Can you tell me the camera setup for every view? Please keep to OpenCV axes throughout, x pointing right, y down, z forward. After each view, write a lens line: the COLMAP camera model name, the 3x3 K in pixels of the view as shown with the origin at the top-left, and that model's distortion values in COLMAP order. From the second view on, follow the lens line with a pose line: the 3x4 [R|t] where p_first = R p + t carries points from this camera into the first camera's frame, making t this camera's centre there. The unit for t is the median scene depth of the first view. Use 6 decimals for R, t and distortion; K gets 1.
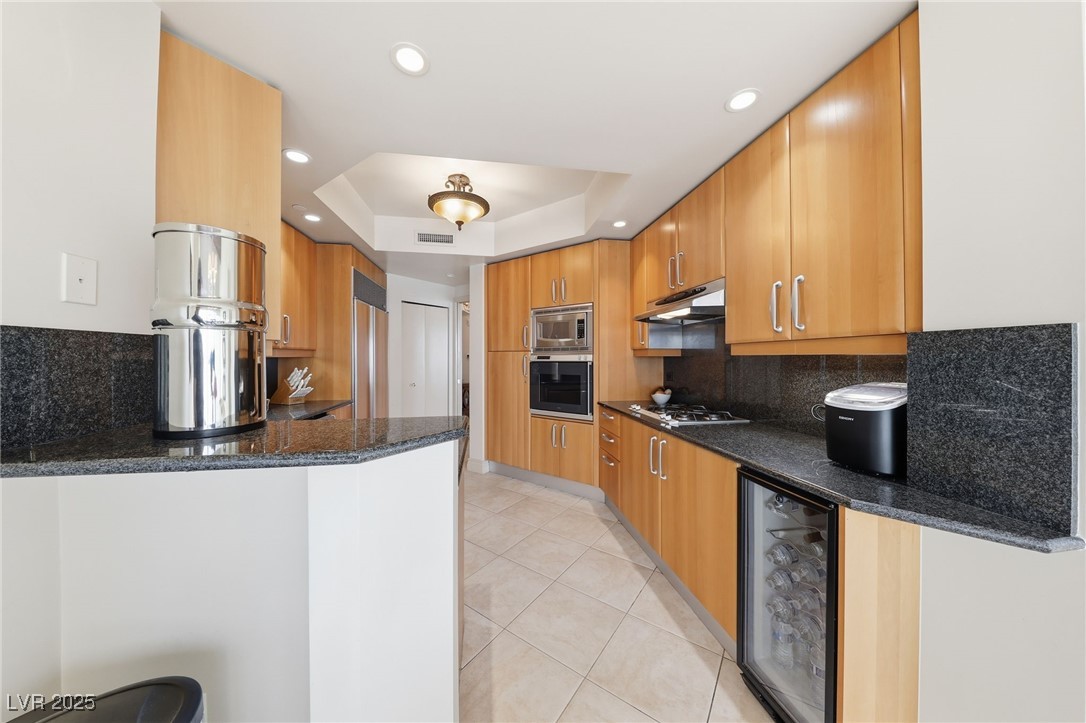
lens RADIAL K [[351.7, 0, 541.5], [0, 351.7, 355.1], [0, 0, 1]] dist [-0.000792, -0.000092]
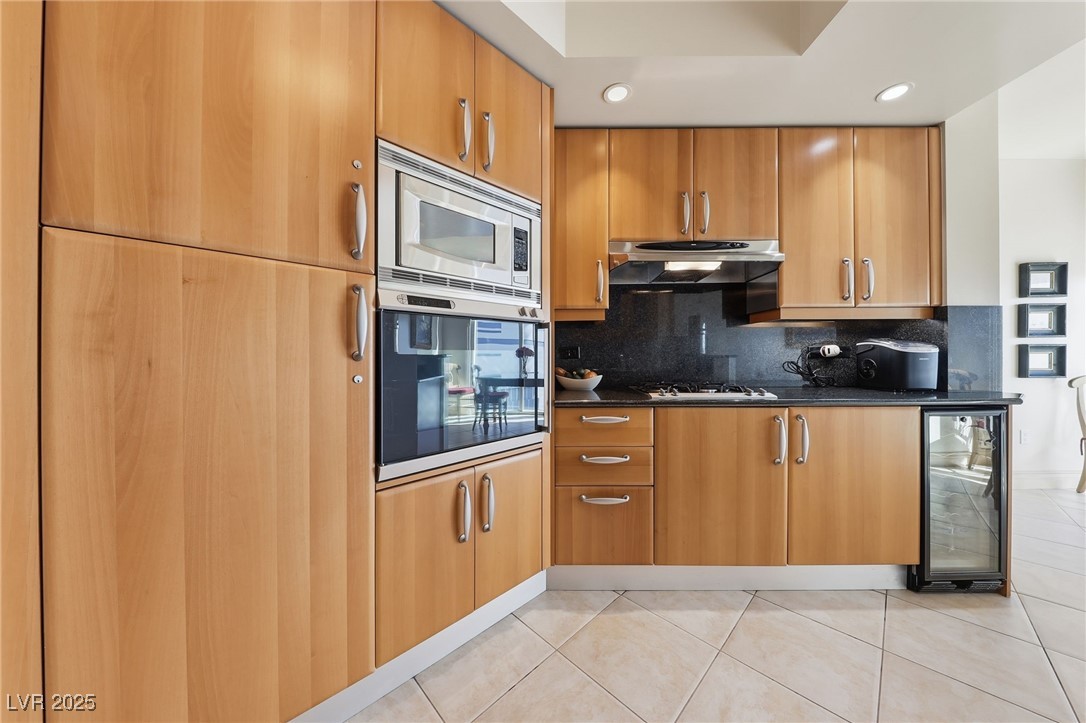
lens RADIAL K [[351.7, 0, 541.5], [0, 351.7, 355.1], [0, 0, 1]] dist [-0.000792, -0.000092]
pose [[0.152800, -0.002132, 0.988255, -0.411550], [-0.004980, 0.999983, 0.002927, 0.074680], [-0.988245, -0.005369, 0.152787, 1.099281]]
